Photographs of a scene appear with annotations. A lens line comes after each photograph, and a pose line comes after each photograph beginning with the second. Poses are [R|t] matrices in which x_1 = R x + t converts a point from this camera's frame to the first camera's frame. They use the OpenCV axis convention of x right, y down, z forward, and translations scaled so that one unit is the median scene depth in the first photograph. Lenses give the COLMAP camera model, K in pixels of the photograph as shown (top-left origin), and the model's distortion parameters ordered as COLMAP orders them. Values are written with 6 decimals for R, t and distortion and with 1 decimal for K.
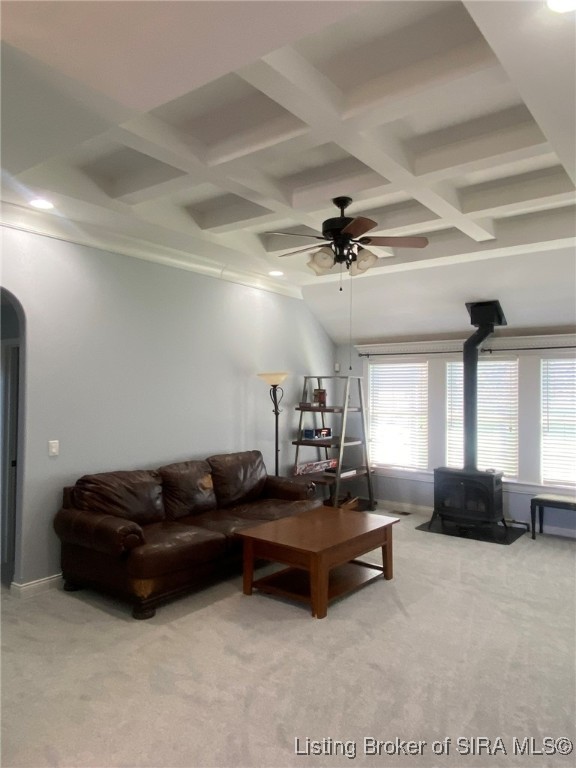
lens RADIAL K [[537.4, 0, 291.4], [0, 537.4, 381.9], [0, 0, 1]] dist [0.097436, -0.121213]
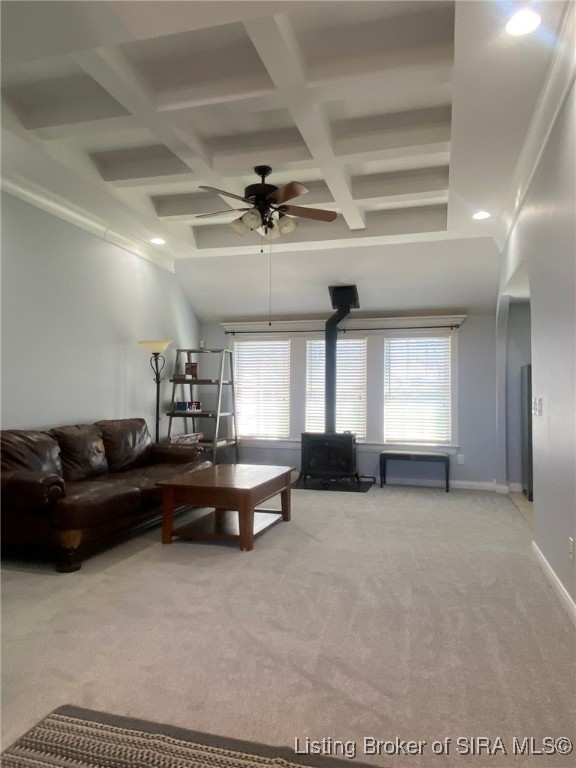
lens RADIAL K [[537.4, 0, 291.4], [0, 537.4, 381.9], [0, 0, 1]] dist [0.097436, -0.121213]
pose [[0.929591, 0.010118, 0.368453, -0.192882], [-0.006493, 0.999918, -0.011076, 0.079123], [-0.368534, 0.007903, 0.929581, -0.023376]]
